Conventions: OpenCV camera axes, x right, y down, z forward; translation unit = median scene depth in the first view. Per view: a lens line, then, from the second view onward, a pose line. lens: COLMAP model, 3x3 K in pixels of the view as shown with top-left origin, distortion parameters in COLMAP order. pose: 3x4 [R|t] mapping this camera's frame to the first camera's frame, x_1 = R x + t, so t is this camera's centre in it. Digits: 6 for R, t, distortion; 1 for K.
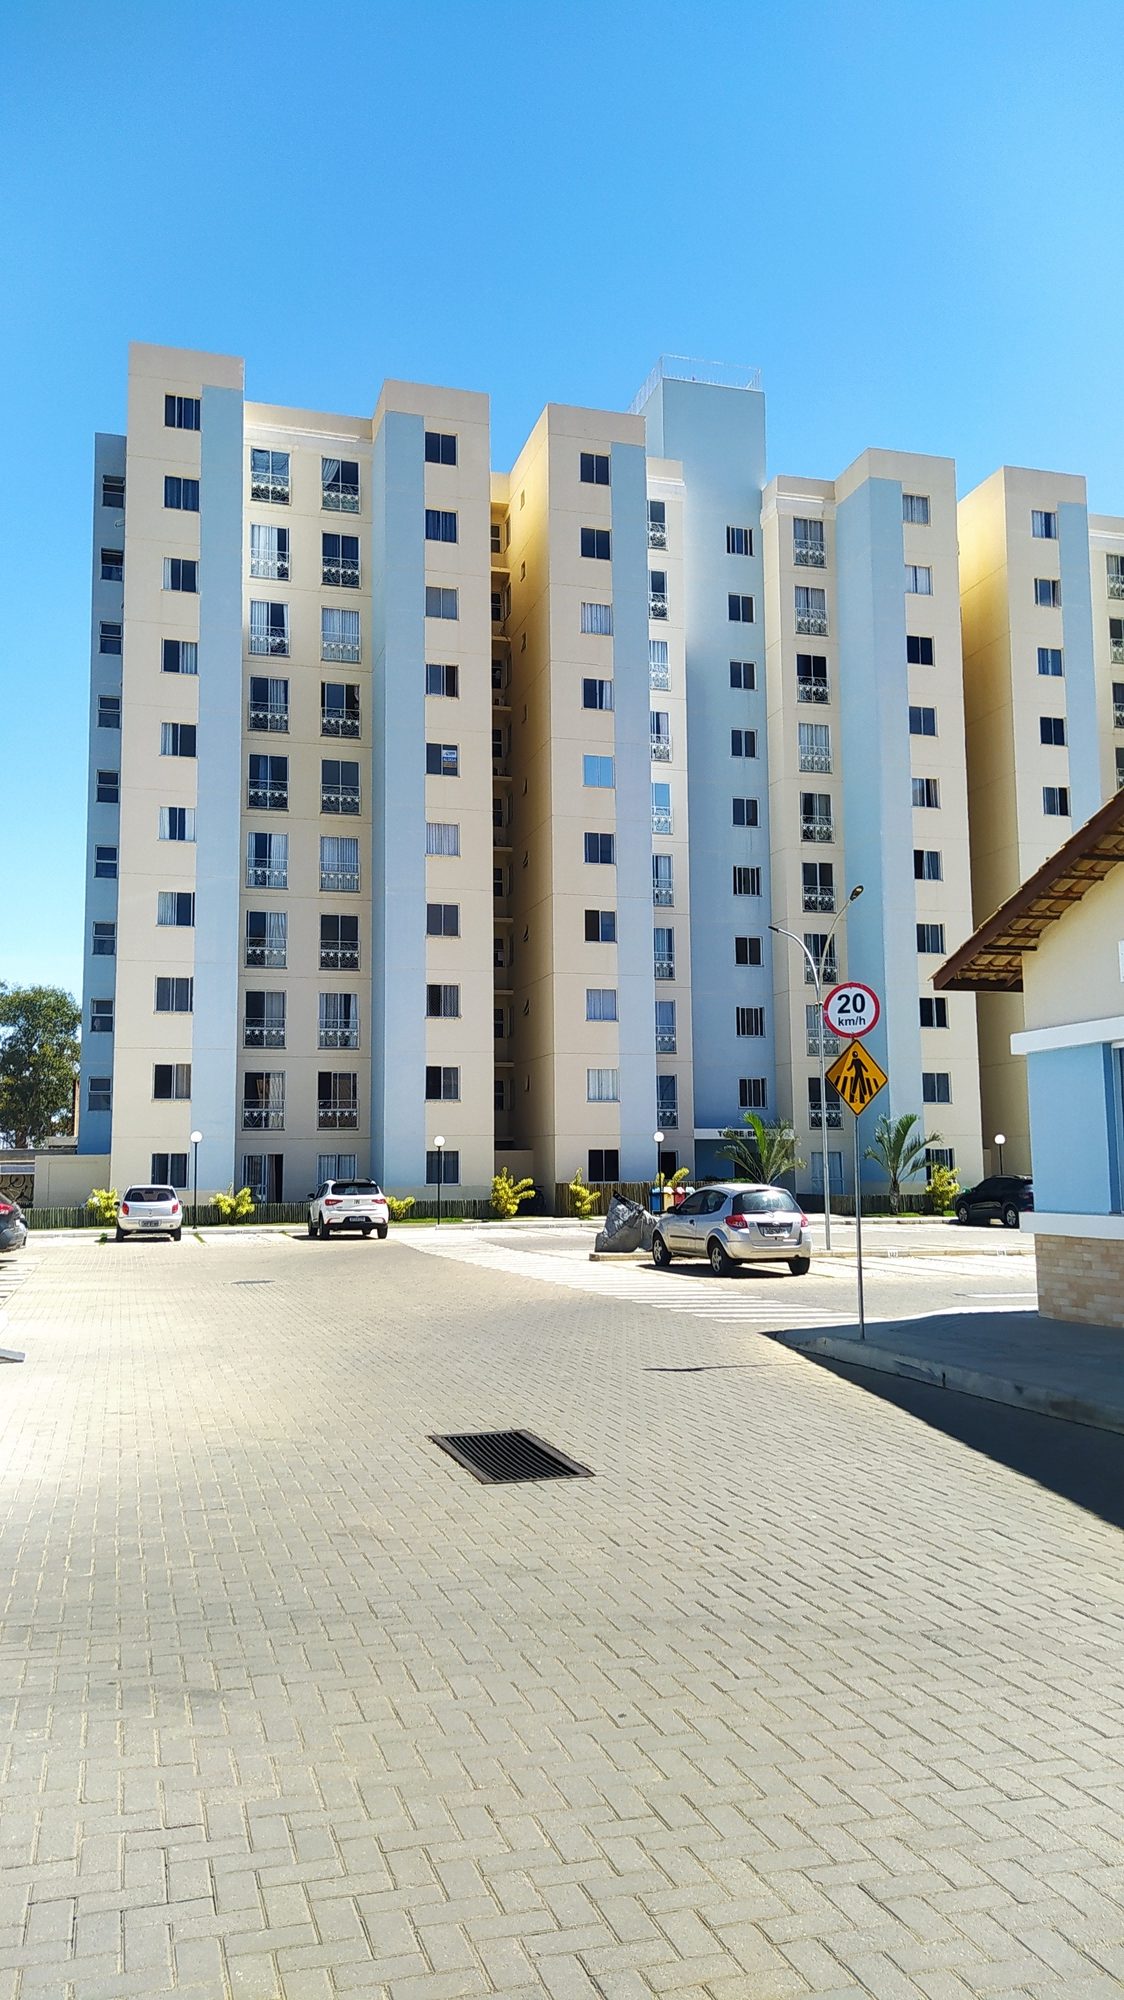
lens RADIAL K [[1465.2, 0, 562.6], [0, 1465.2, 1005.9], [0, 0, 1]] dist [0.010205, 0.001048]
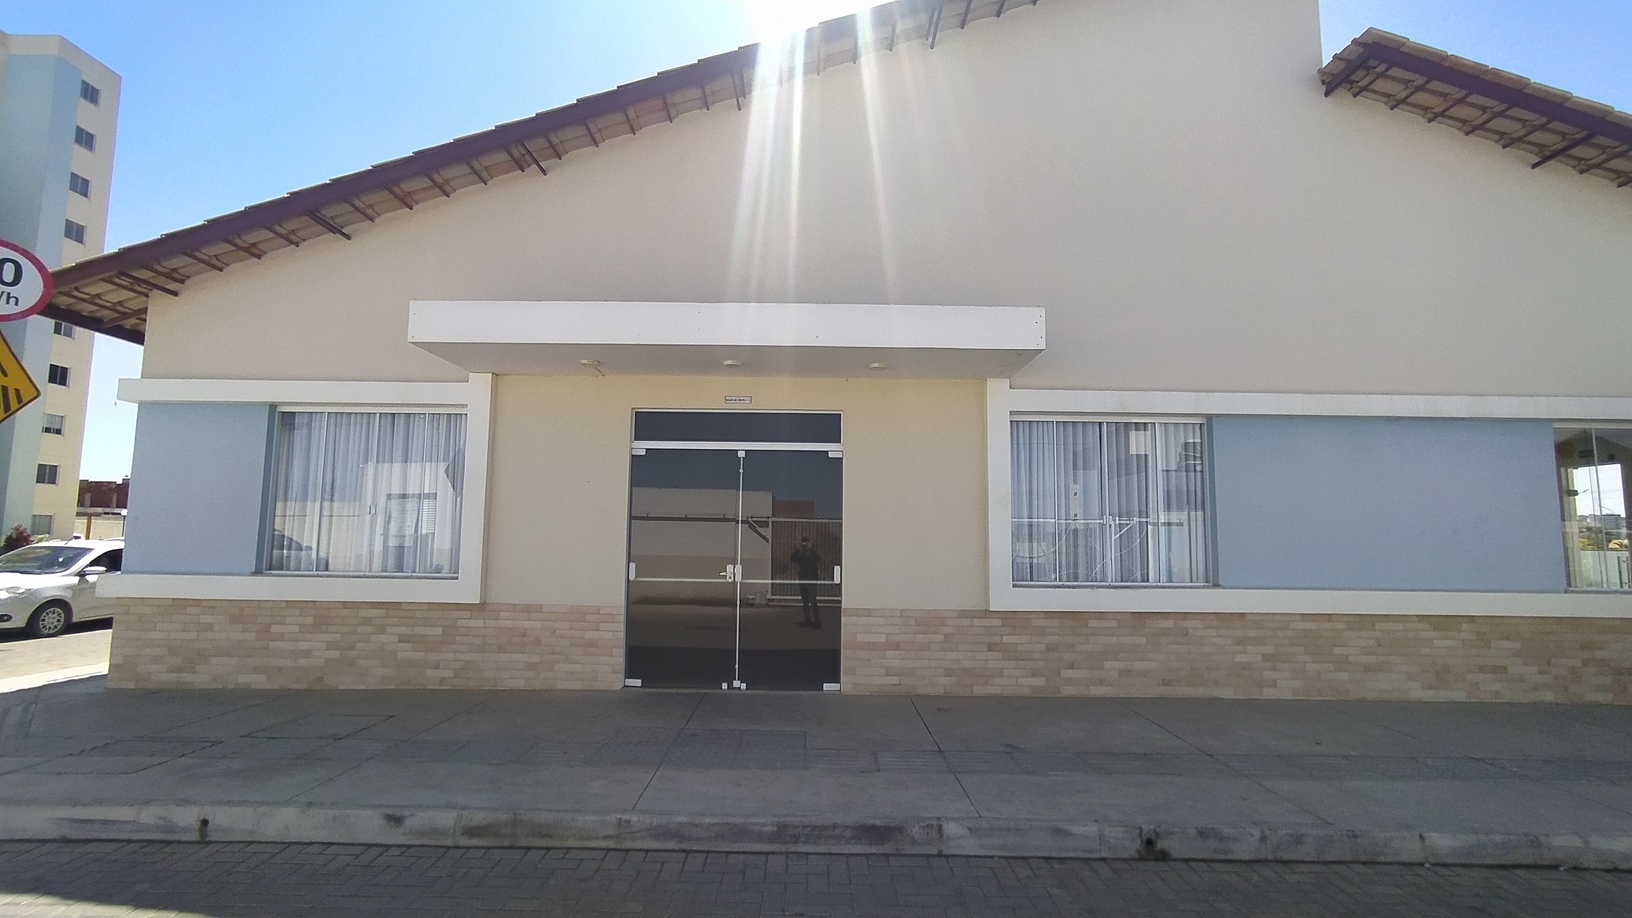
lens RADIAL K [[741.0, 0, 814.7], [0, 741.0, 469.5], [0, 0, 1]] dist [-0.014155, 0.005446]
pose [[0.271023, 0.102276, 0.957124, -0.007537], [-0.124907, 0.989669, -0.070384, 0.058831], [-0.954434, -0.100475, 0.280998, 0.500623]]
